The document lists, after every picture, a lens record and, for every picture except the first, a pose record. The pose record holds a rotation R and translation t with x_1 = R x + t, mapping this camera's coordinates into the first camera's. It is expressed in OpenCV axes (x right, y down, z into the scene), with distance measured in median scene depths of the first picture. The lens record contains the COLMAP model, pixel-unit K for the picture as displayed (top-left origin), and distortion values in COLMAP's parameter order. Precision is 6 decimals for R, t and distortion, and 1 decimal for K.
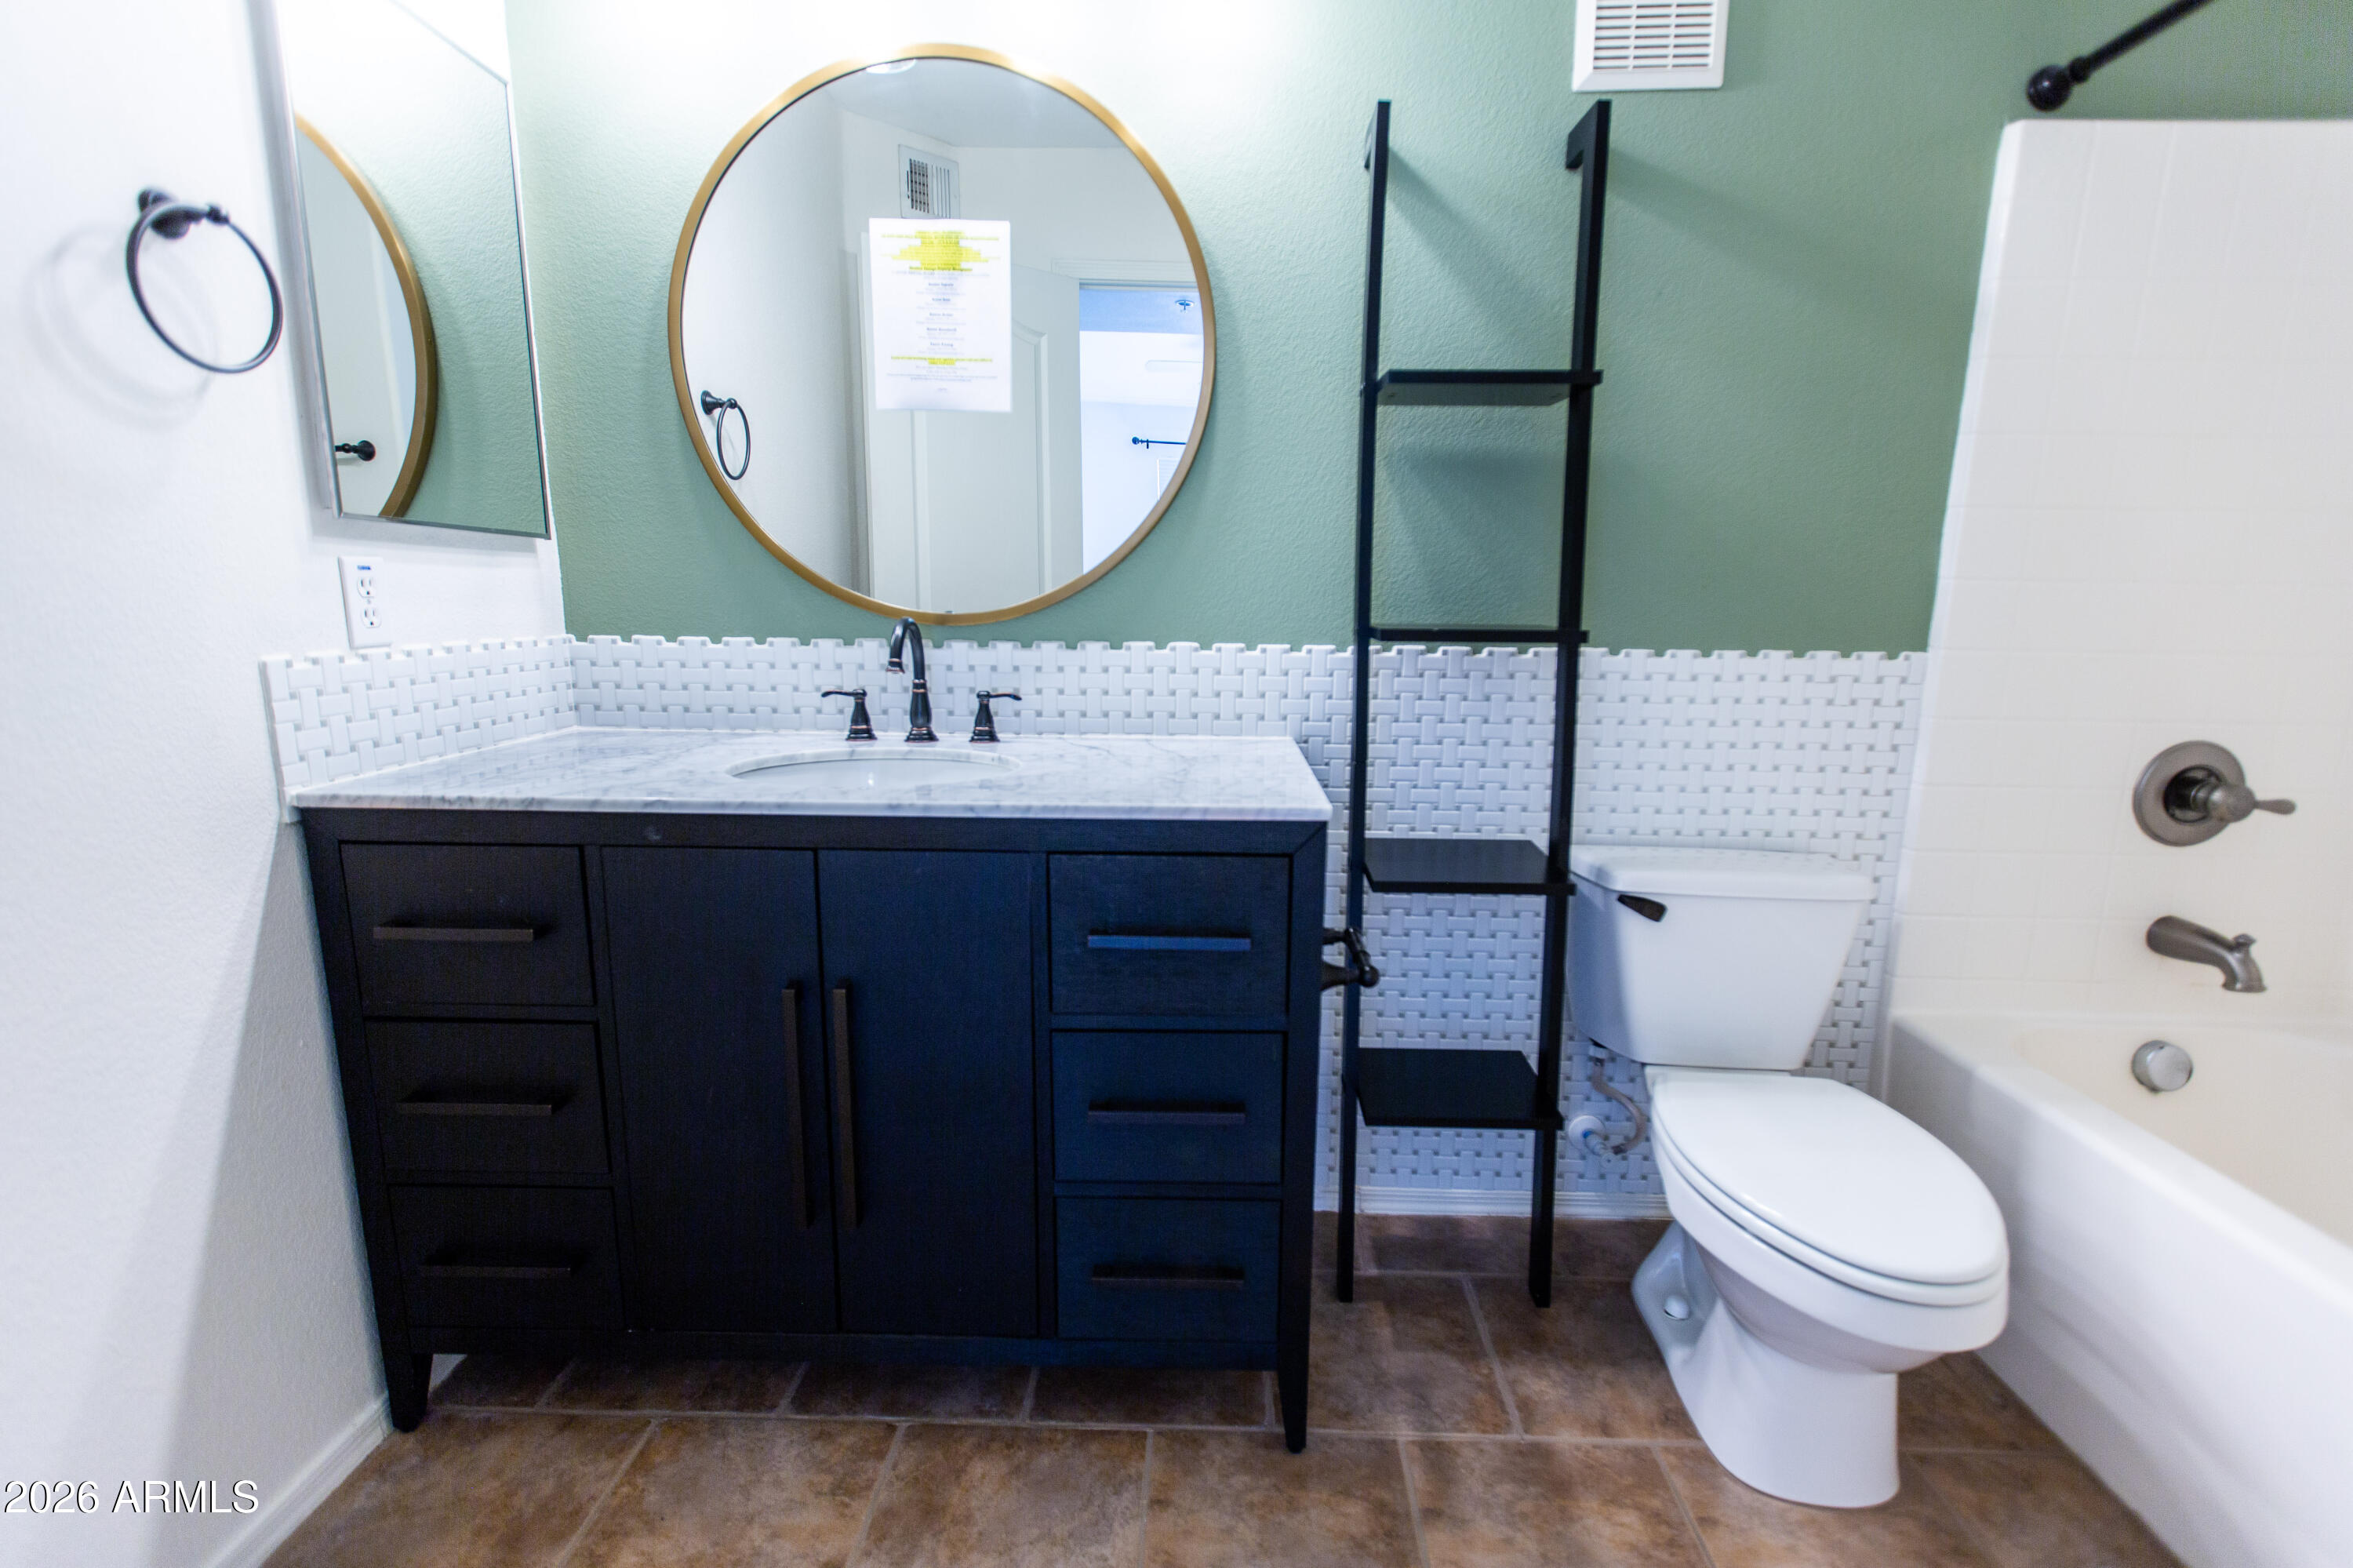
lens RADIAL K [[1055.8, 0, 1191.0], [0, 1055.8, 779.1], [0, 0, 1]] dist [0.007103, -0.000931]
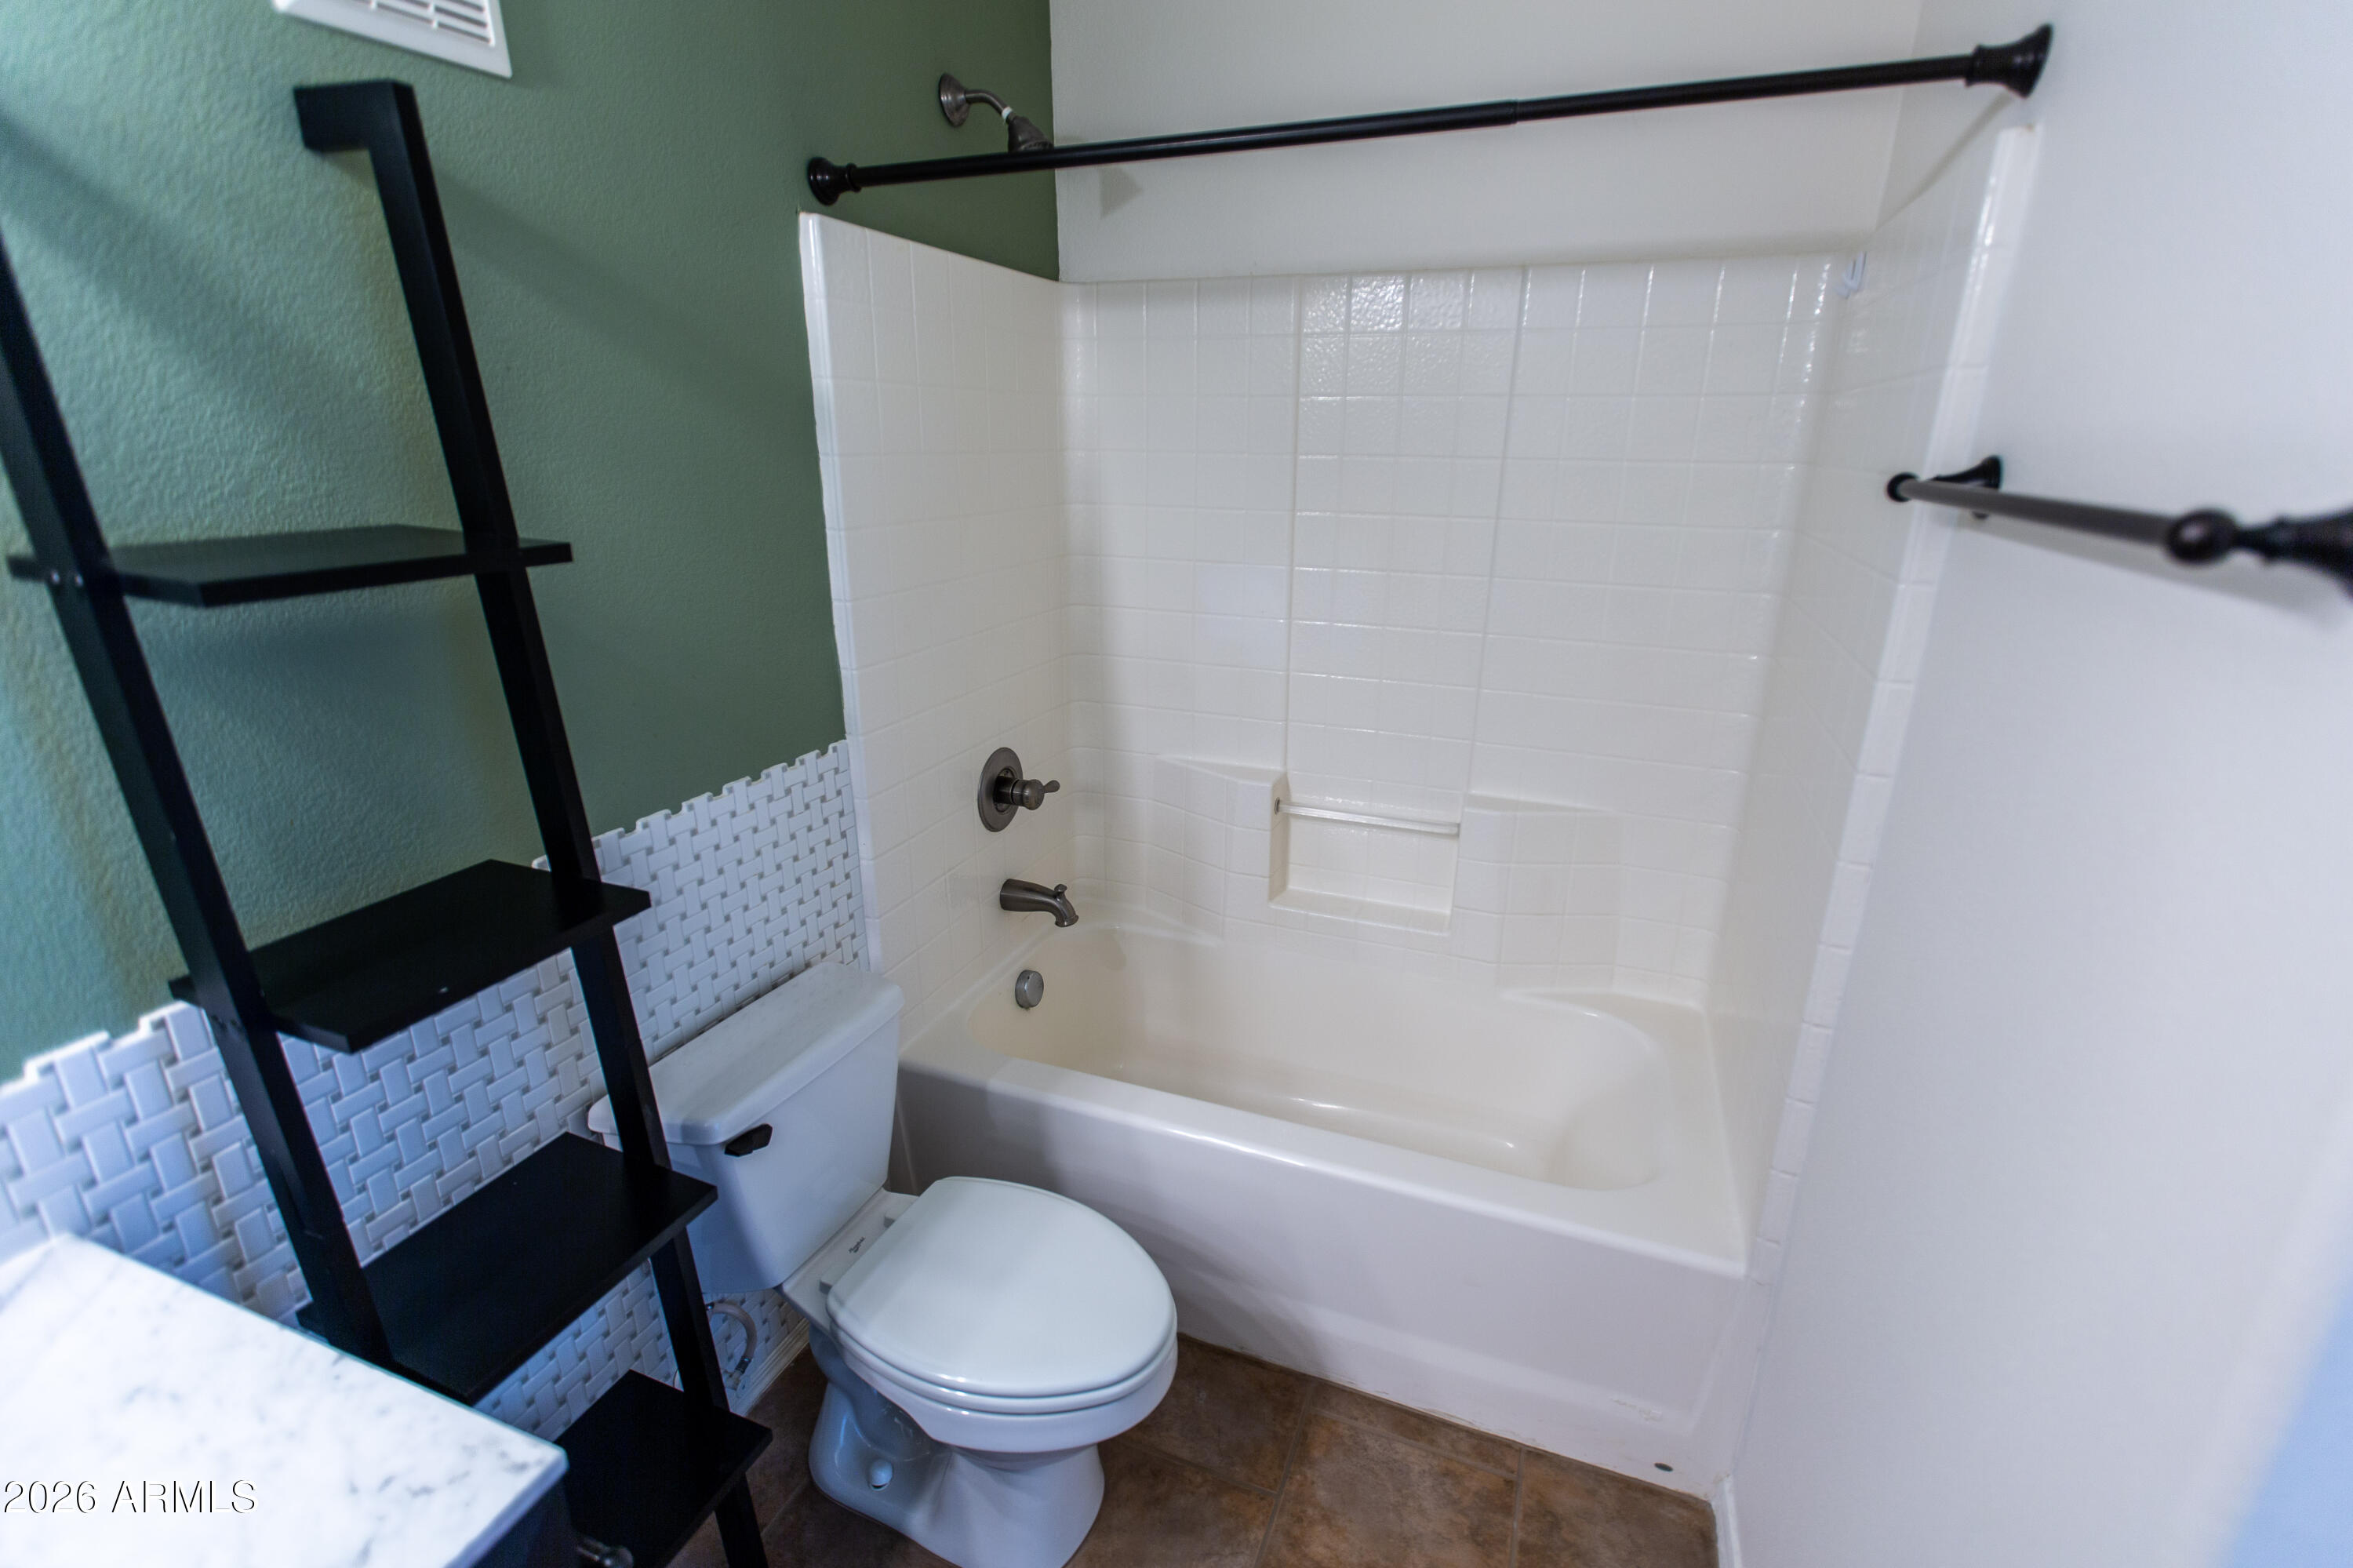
lens RADIAL K [[1055.8, 0, 1191.0], [0, 1055.8, 779.1], [0, 0, 1]] dist [0.007103, -0.000931]
pose [[0.337144, -0.304718, 0.890776, -0.108675], [0.164002, 0.950713, 0.263149, -0.292756], [-0.927059, 0.057370, 0.370501, 0.315311]]
